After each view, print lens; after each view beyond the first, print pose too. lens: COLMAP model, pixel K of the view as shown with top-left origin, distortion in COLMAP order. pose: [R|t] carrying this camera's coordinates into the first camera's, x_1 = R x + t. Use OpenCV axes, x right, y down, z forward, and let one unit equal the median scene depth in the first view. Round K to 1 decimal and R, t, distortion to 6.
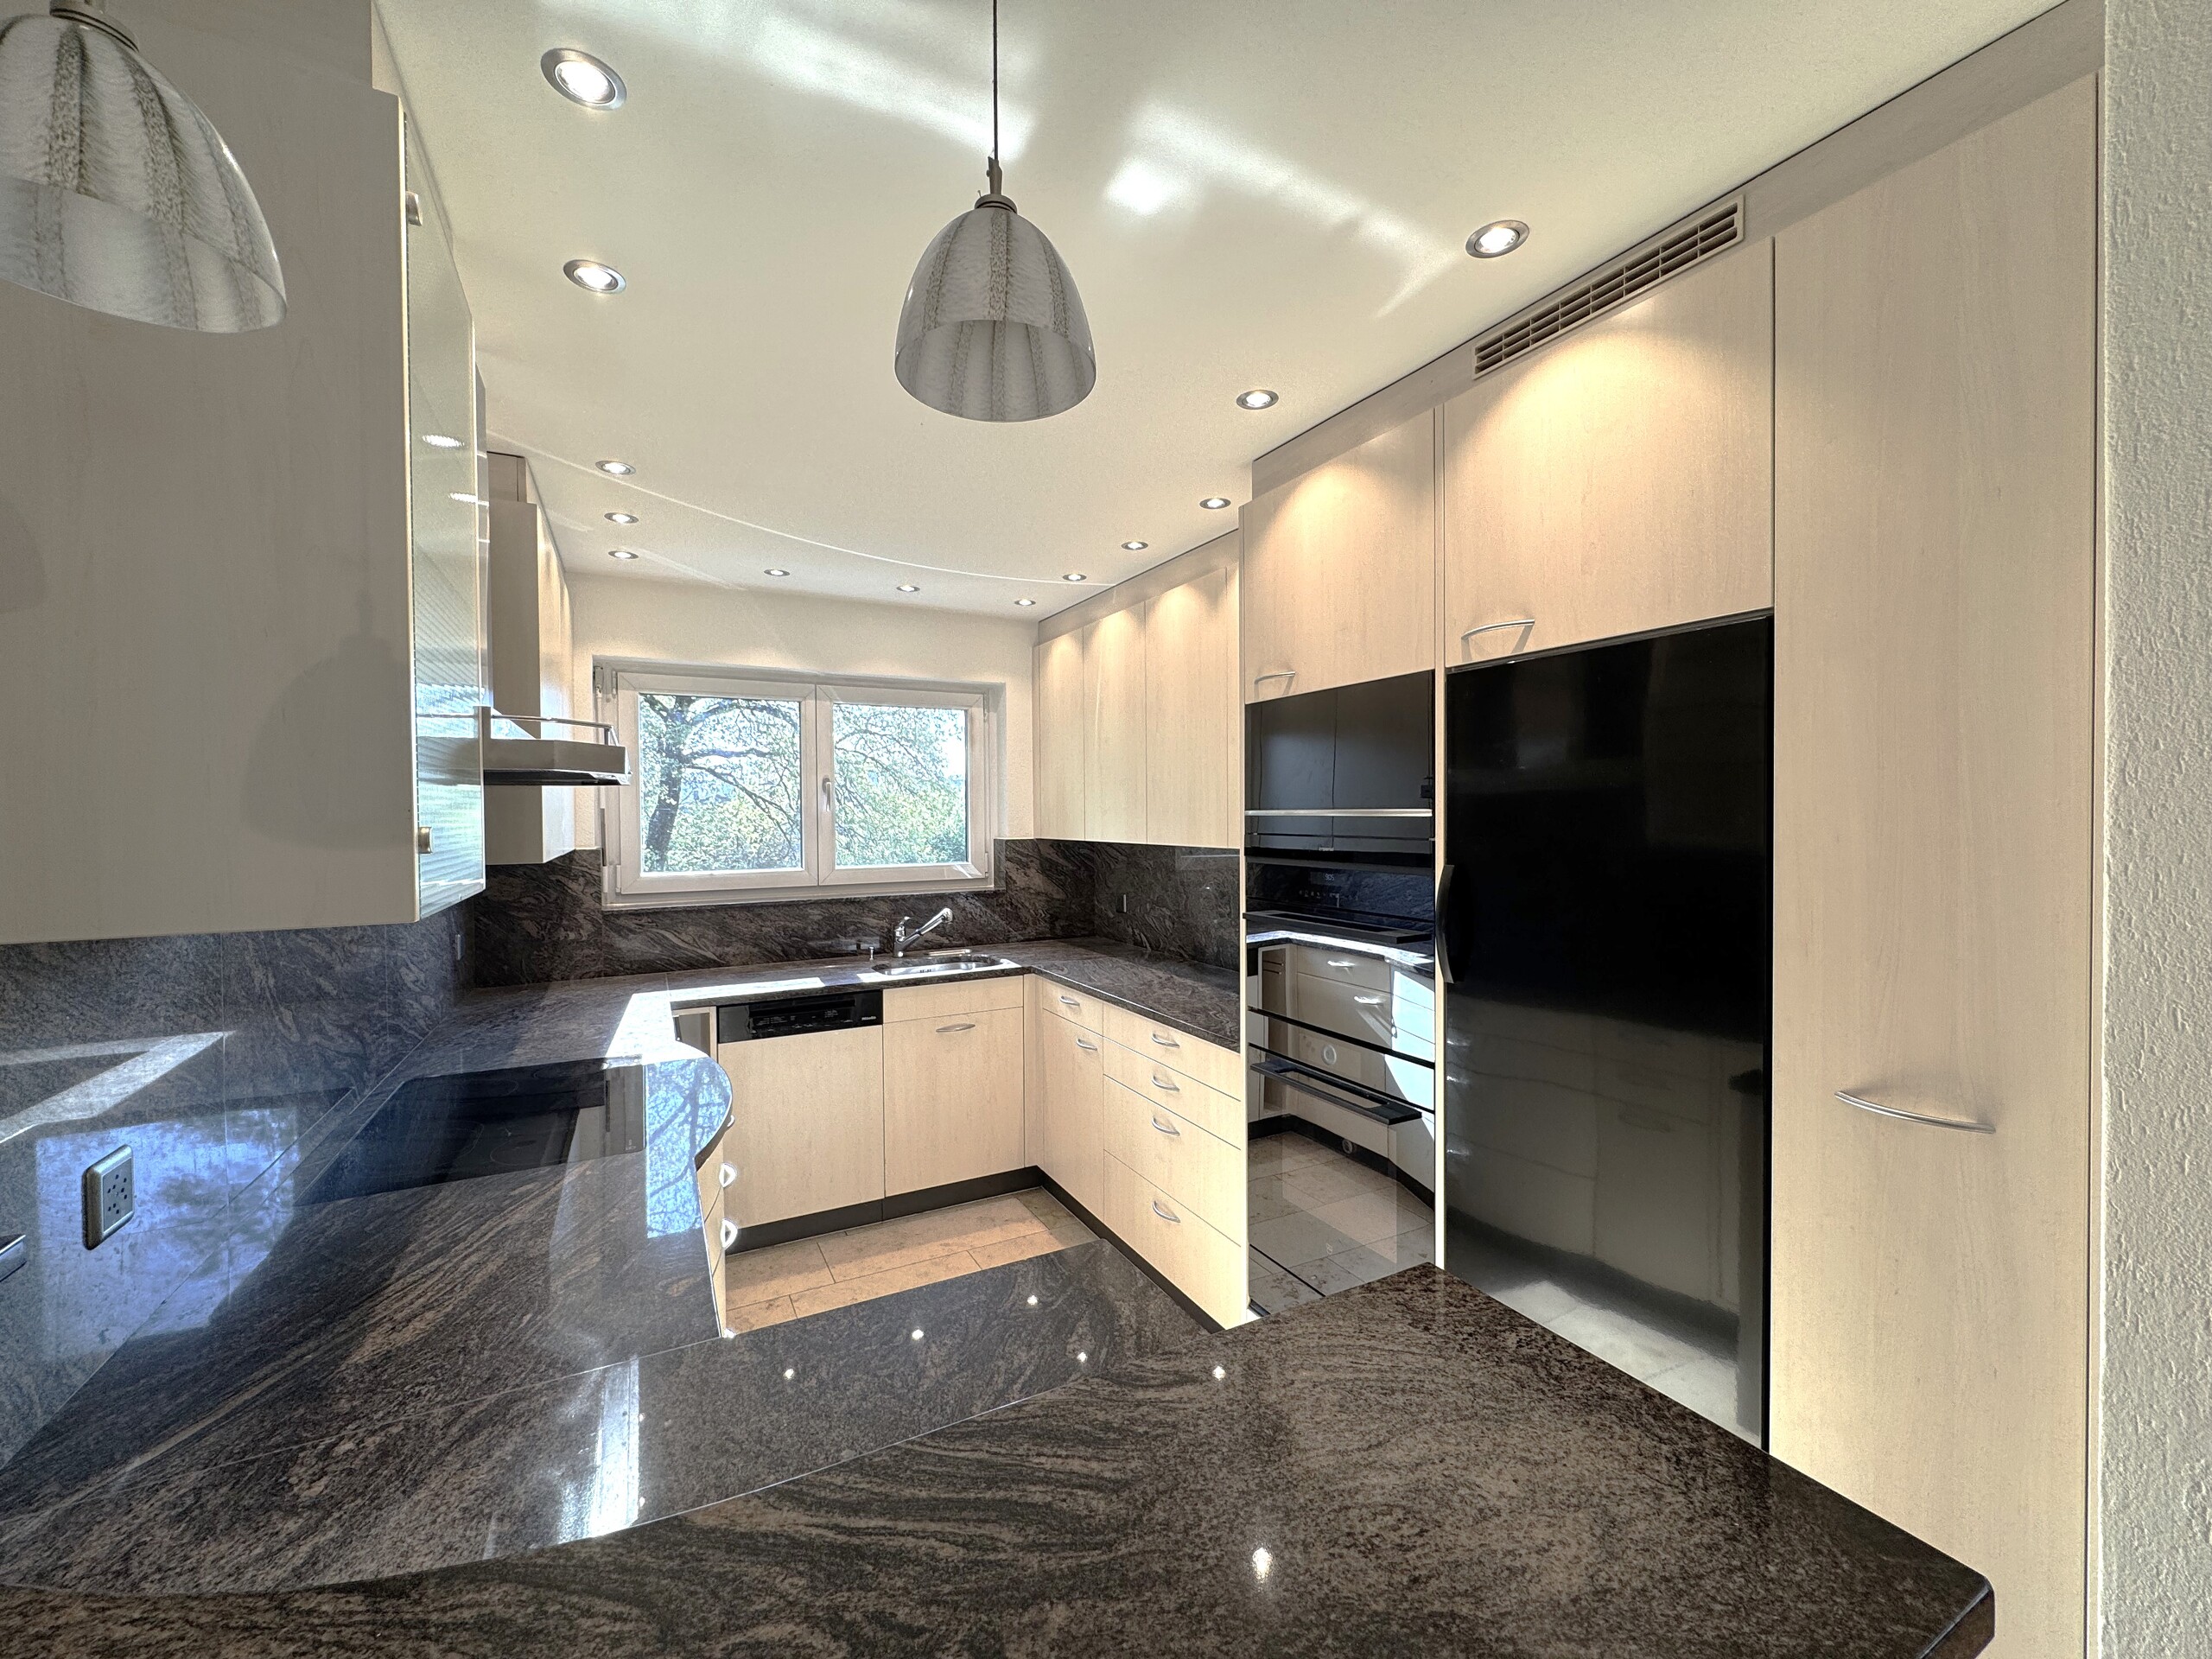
lens RADIAL K [[884.8, 0, 1103.6], [0, 884.8, 826.6], [0, 0, 1]] dist [-0.000729, 0.000232]
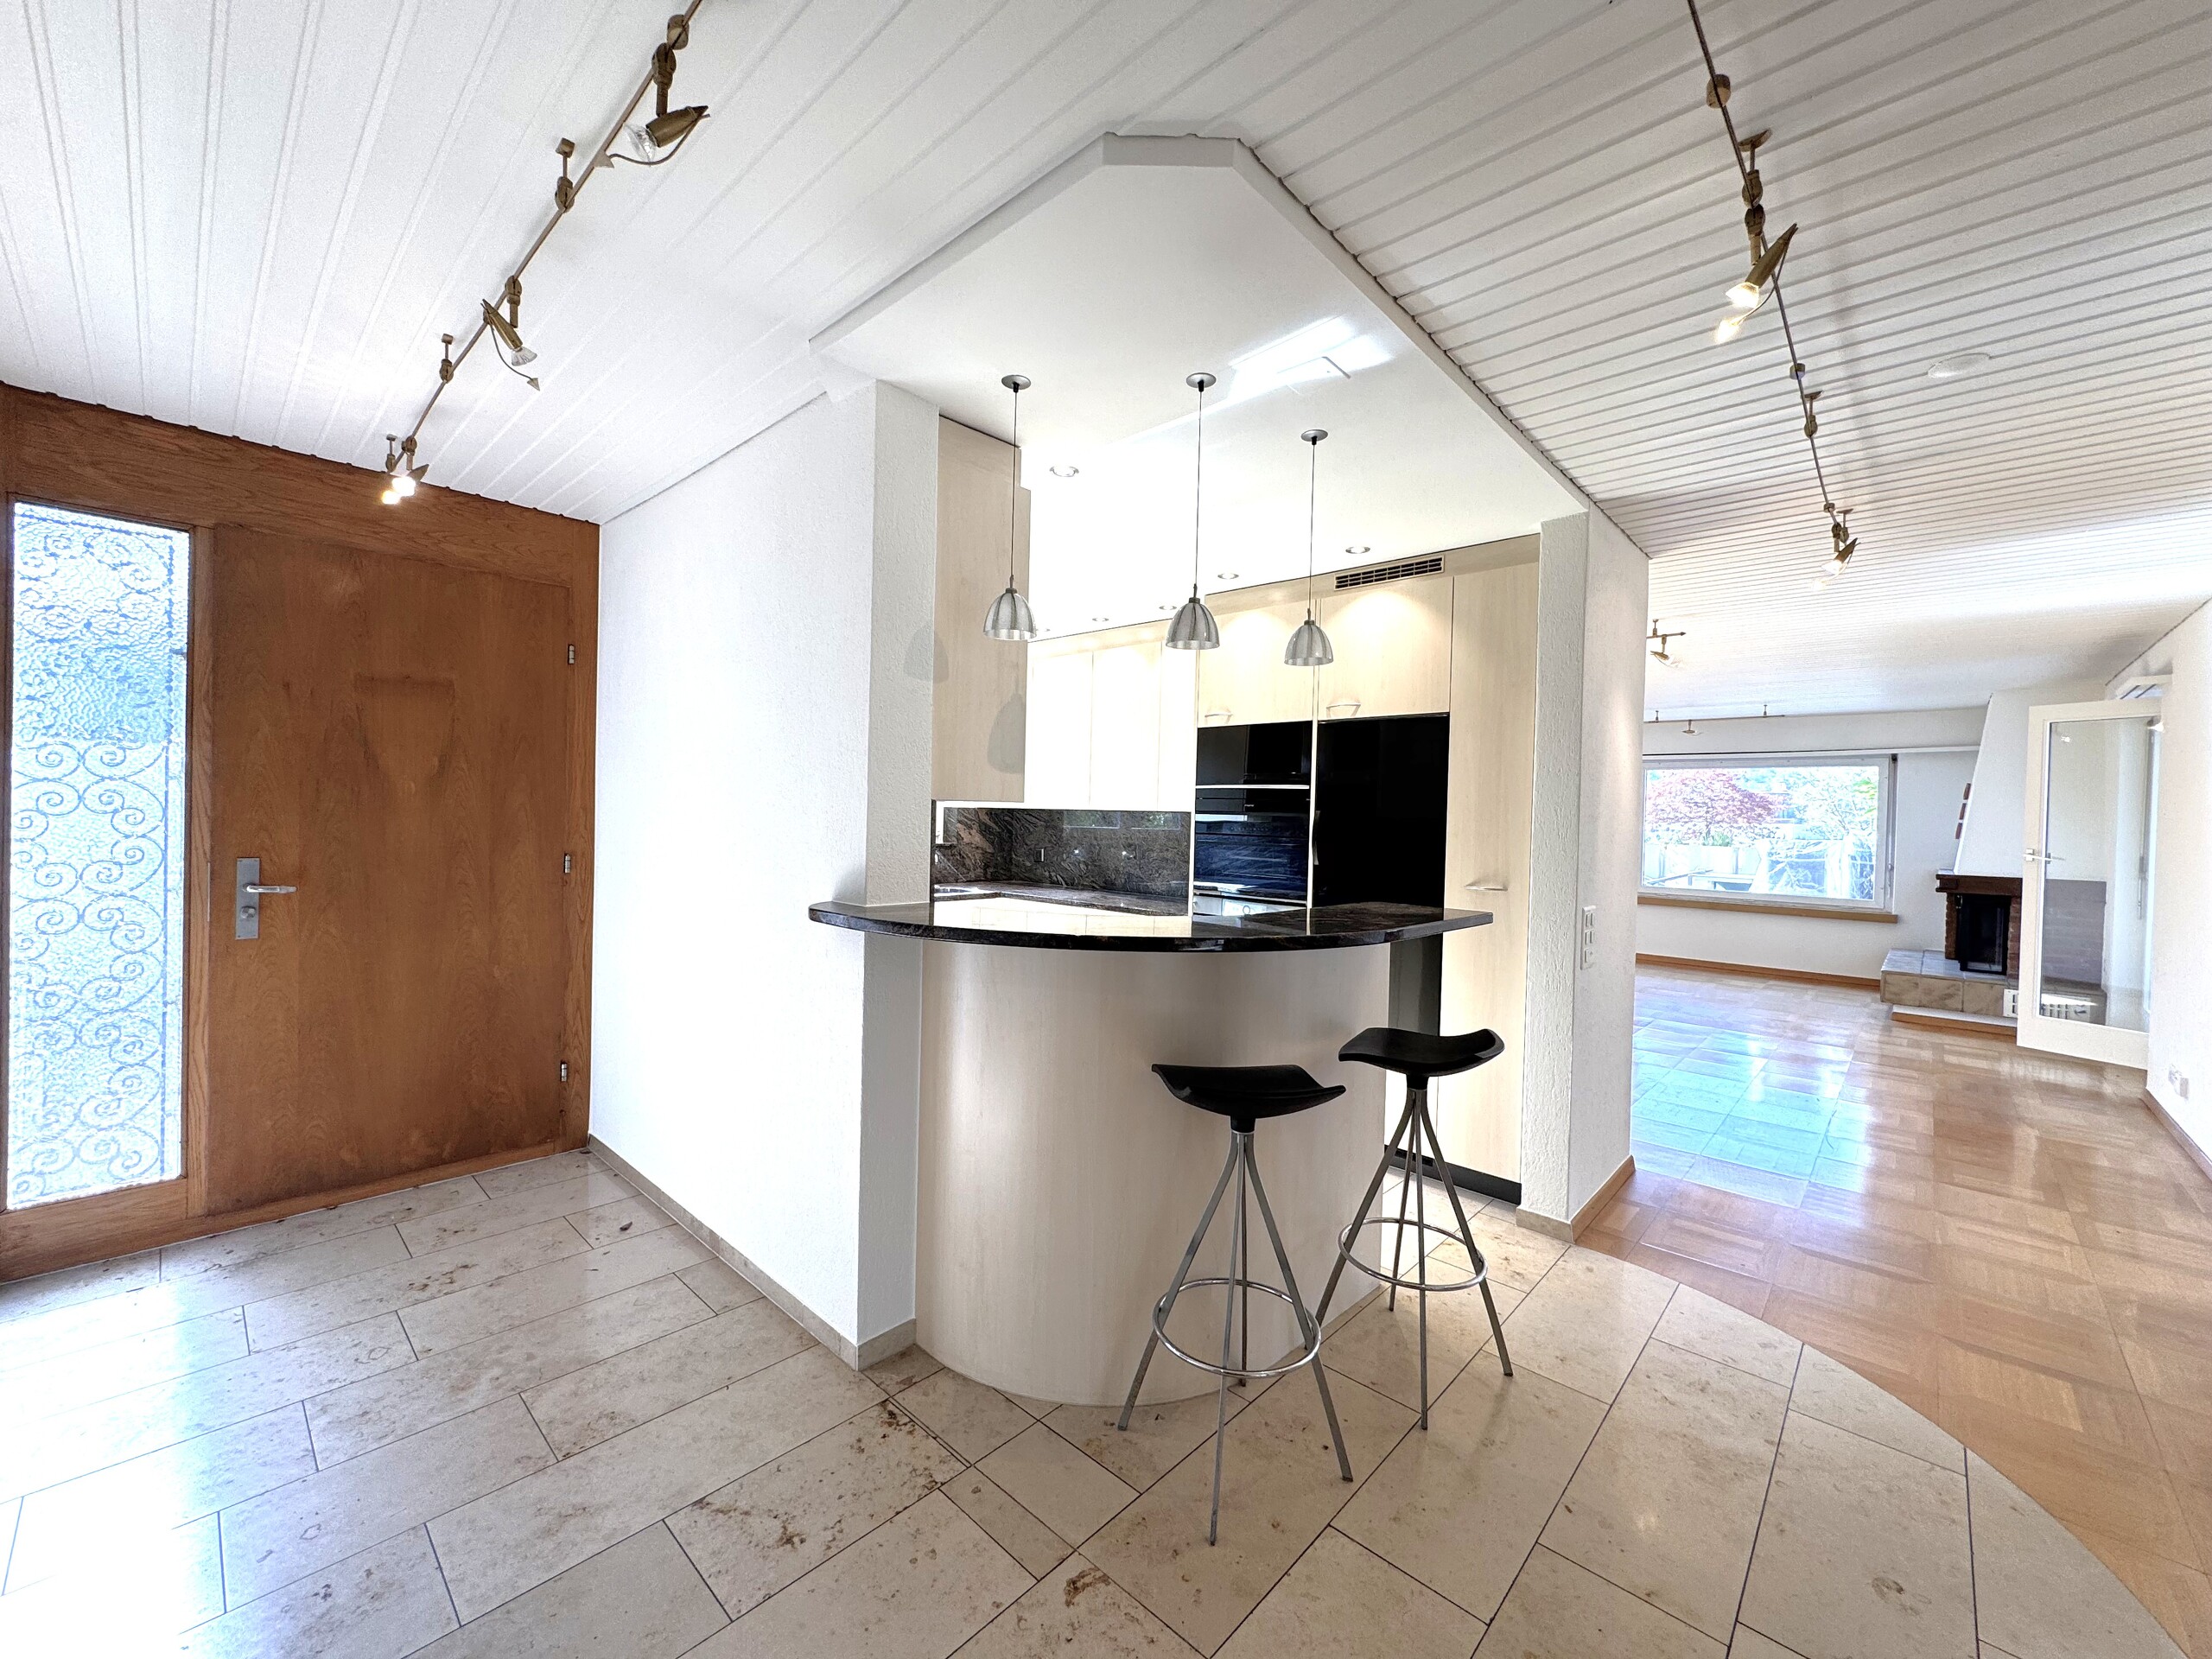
lens RADIAL K [[884.8, 0, 1109.4], [0, 884.8, 828.2], [0, 0, 1]] dist [-0.000729, 0.000232]
pose [[0.945036, 0.028166, 0.325751, -0.395872], [-0.028669, 0.999584, -0.003255, 0.052927], [-0.325707, -0.006262, 0.945450, -0.440537]]
